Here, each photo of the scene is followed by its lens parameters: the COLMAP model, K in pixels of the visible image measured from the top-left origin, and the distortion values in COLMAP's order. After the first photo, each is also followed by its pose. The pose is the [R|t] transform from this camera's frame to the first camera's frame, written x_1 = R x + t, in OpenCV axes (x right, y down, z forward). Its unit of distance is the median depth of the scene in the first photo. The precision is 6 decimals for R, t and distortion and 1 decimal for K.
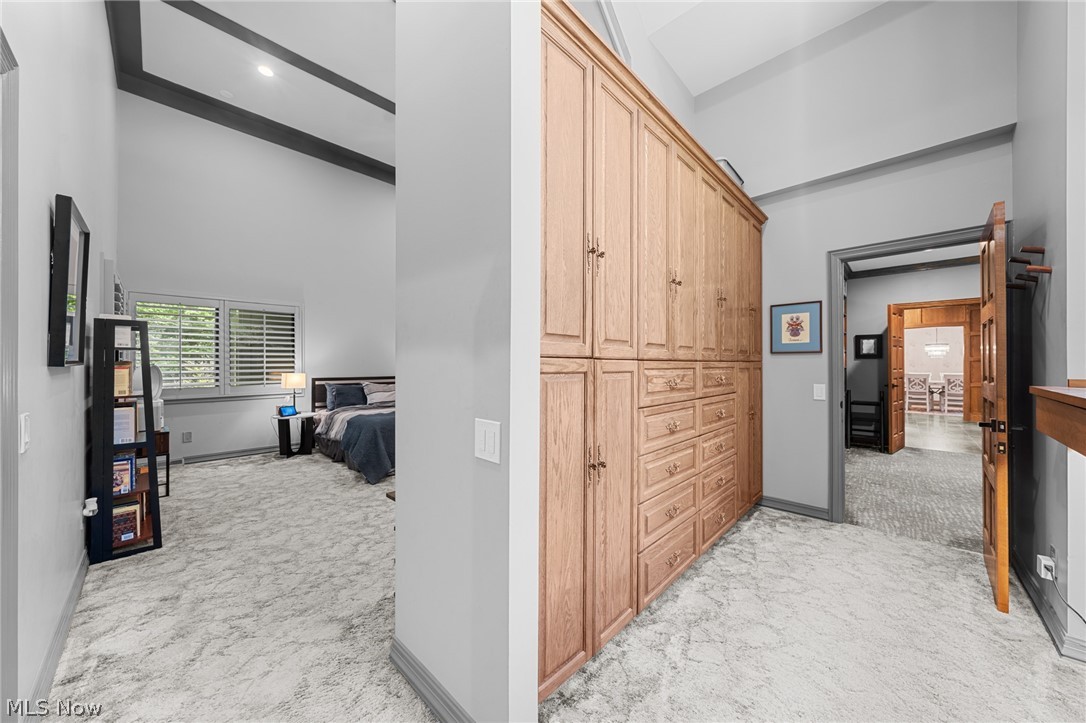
lens RADIAL K [[387.2, 0, 546.2], [0, 387.2, 361.1], [0, 0, 1]] dist [-0.002734, 0.000243]
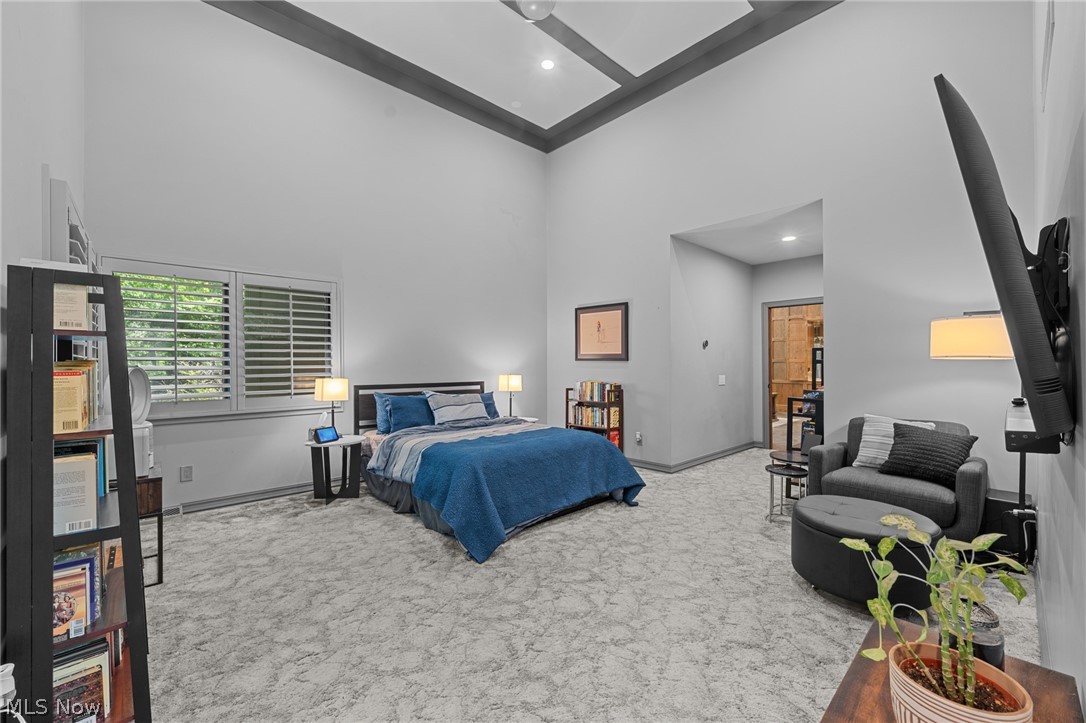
lens RADIAL K [[443.8, 0, 540.1], [0, 443.8, 365.1], [0, 0, 1]] dist [0.002423, -0.000512]
pose [[0.998083, -0.001970, -0.061856, -0.297052], [0.002394, 0.999974, 0.006778, 0.003291], [0.061841, -0.006913, 0.998062, 0.298396]]
